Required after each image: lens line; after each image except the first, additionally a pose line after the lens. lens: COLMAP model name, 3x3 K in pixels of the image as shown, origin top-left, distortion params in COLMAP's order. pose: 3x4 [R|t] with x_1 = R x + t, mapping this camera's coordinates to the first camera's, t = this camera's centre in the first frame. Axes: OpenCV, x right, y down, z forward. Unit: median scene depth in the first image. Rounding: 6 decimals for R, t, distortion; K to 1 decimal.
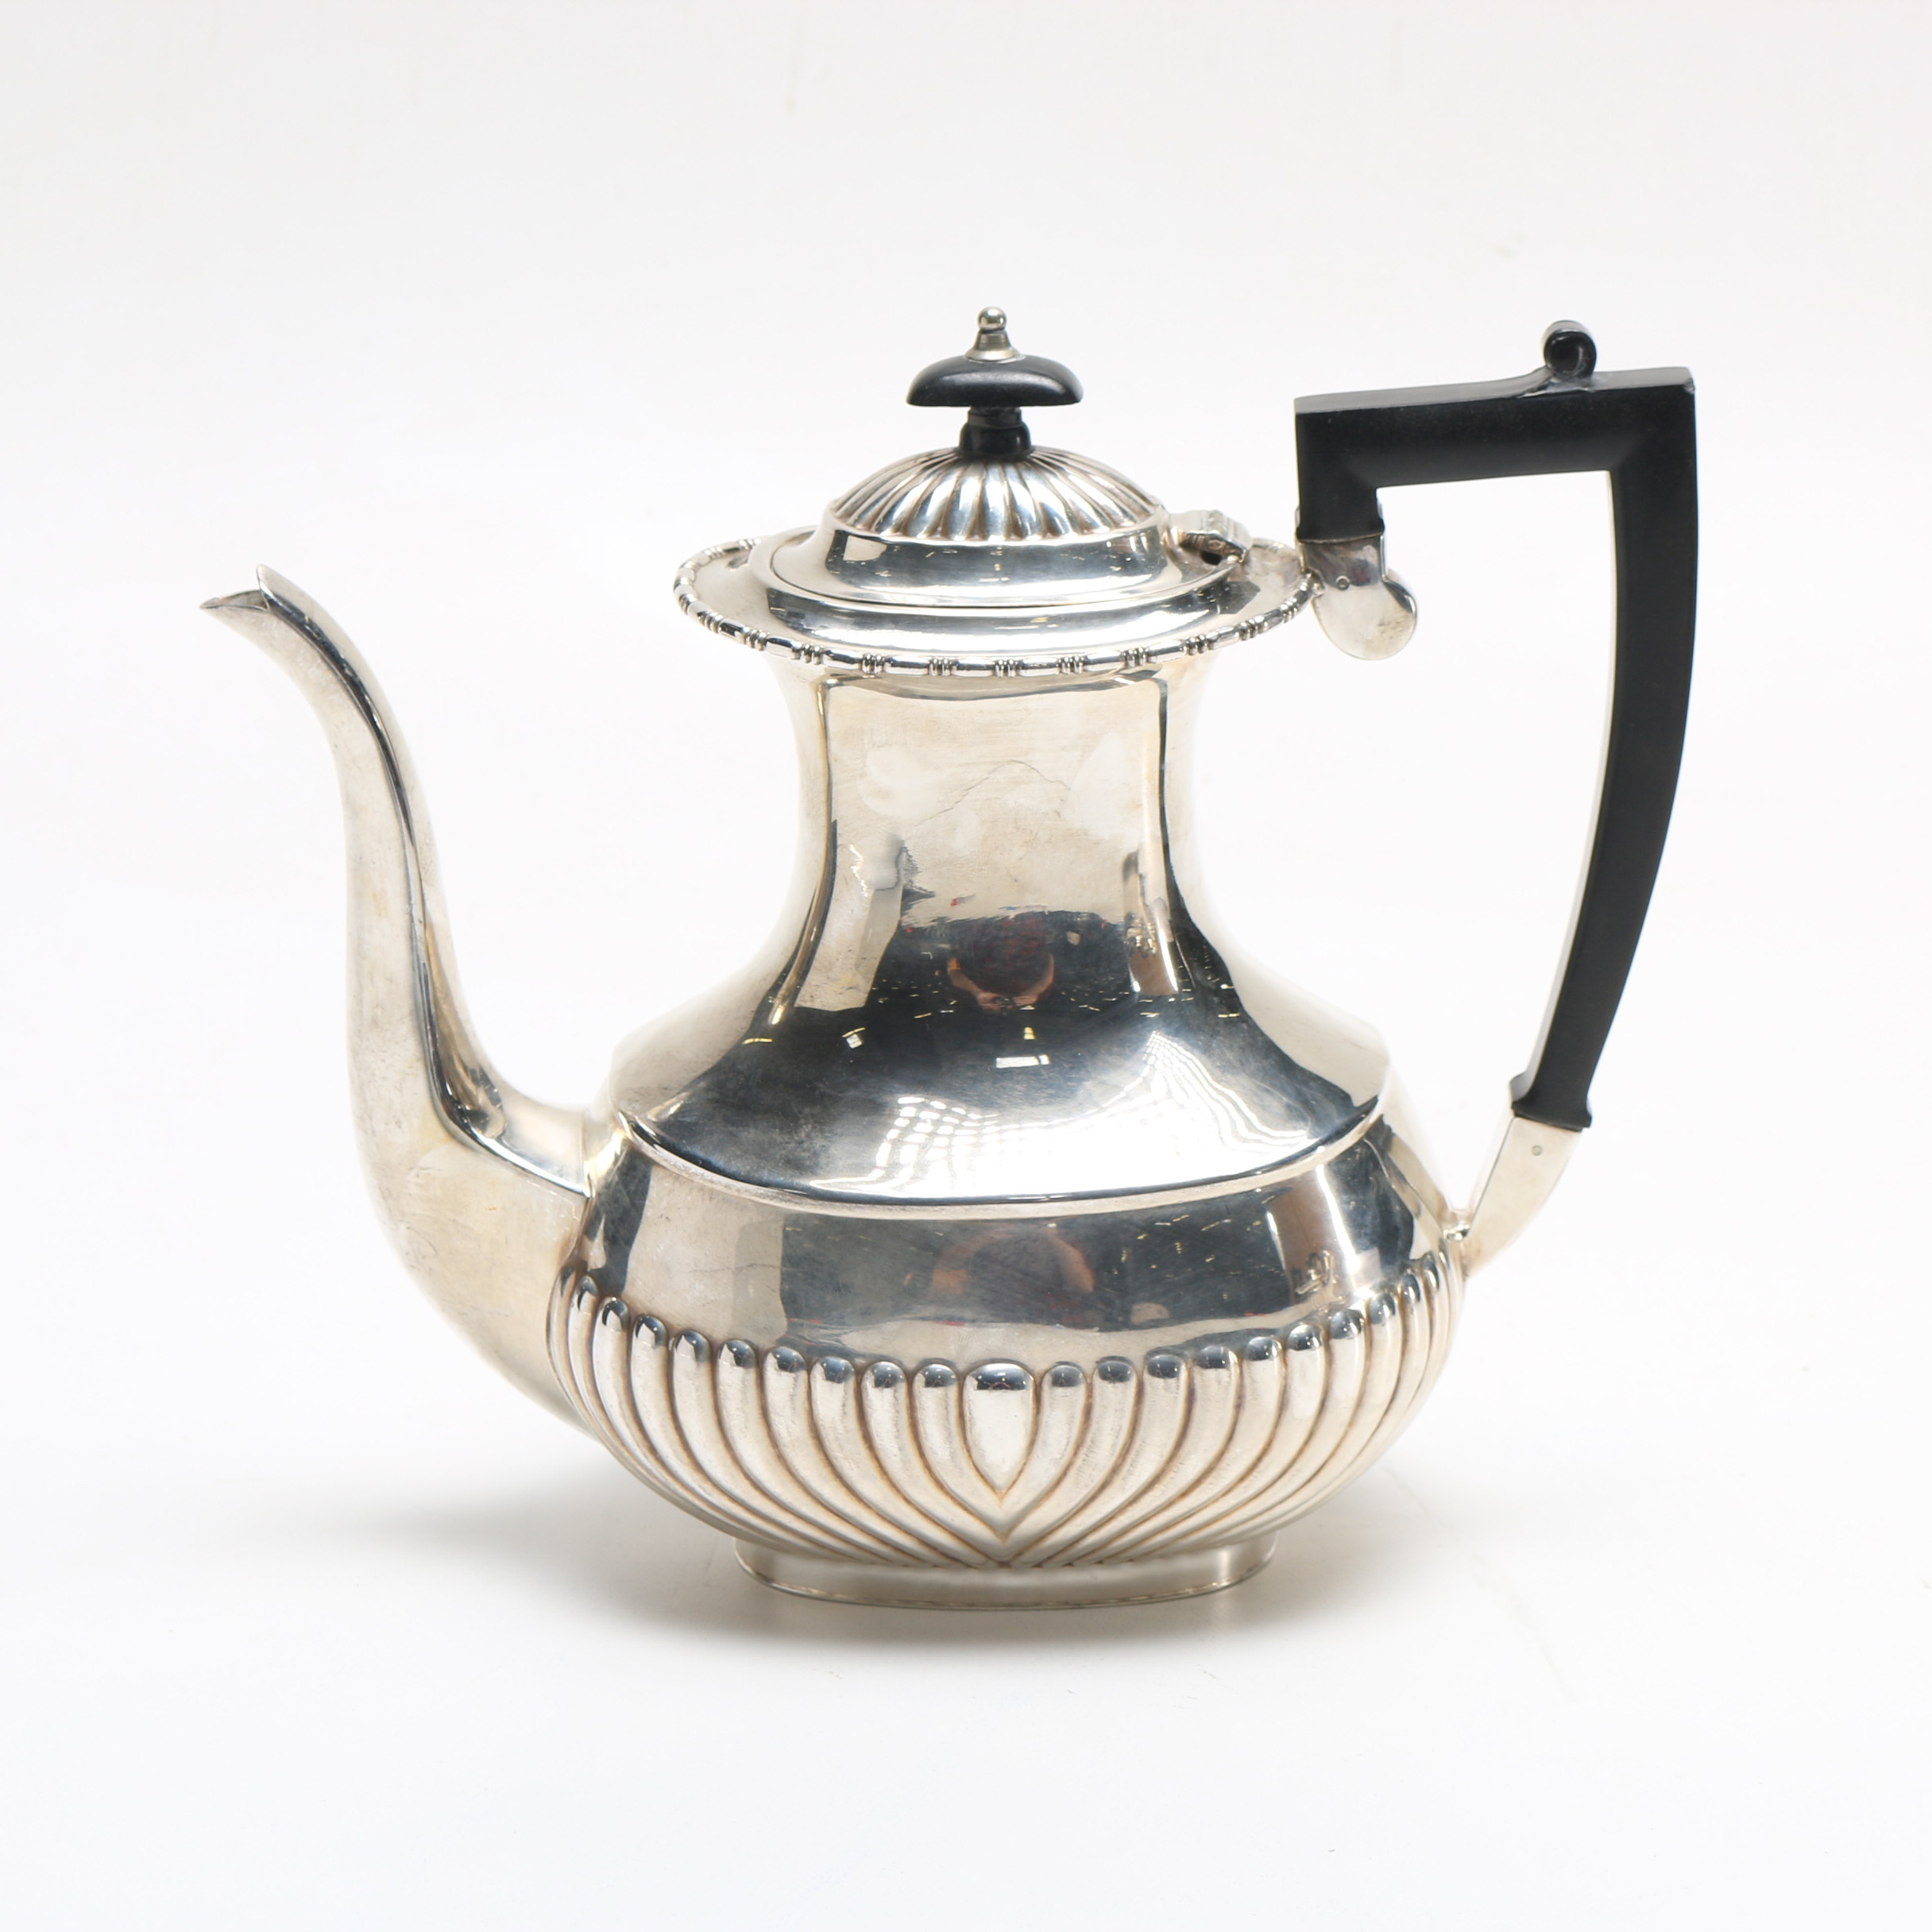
lens RADIAL K [[5527.8, 0, 966.7], [0, 5527.8, 825.3], [0, 0, 1]] dist [0.040906, 0.543740]
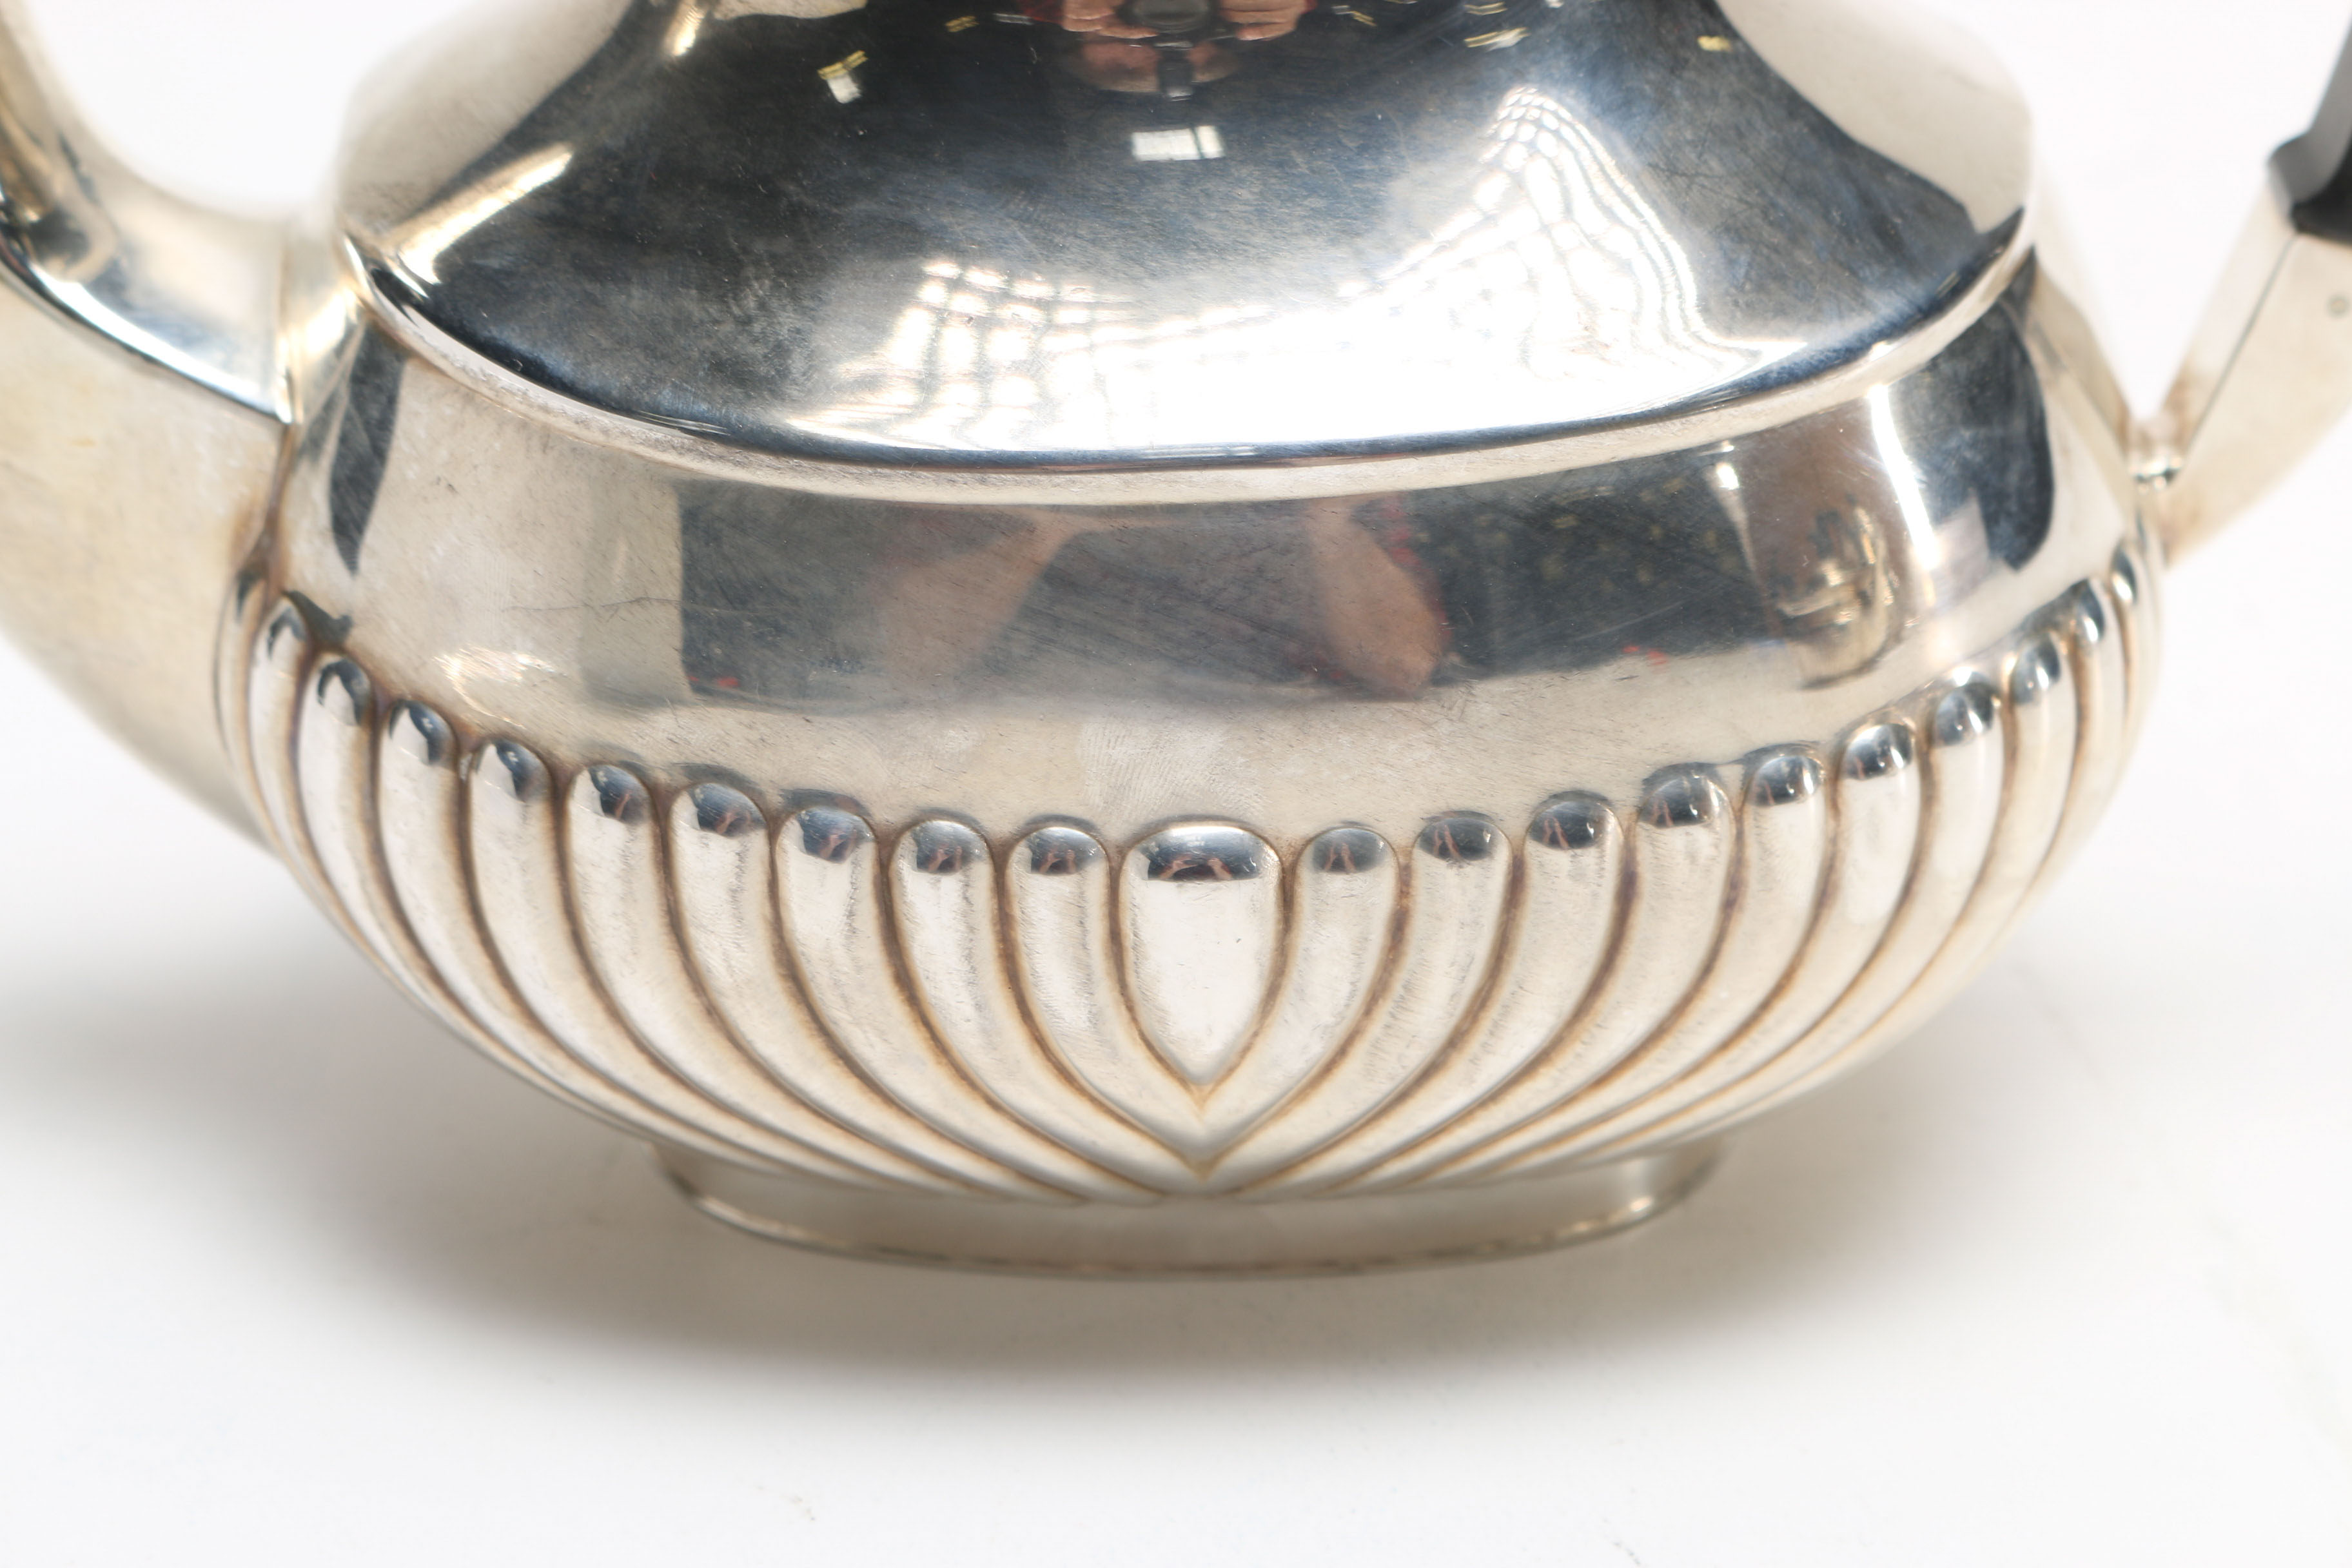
lens RADIAL K [[5725.3, 0, 1176.0], [0, 5725.3, 784.0], [0, 0, 1]] dist [0.028628, 0.096374]
pose [[0.999614, -0.005323, 0.027284, -0.008505], [0.000031, 0.981707, 0.190397, 0.006805], [-0.027798, -0.190323, 0.981328, 0.544550]]
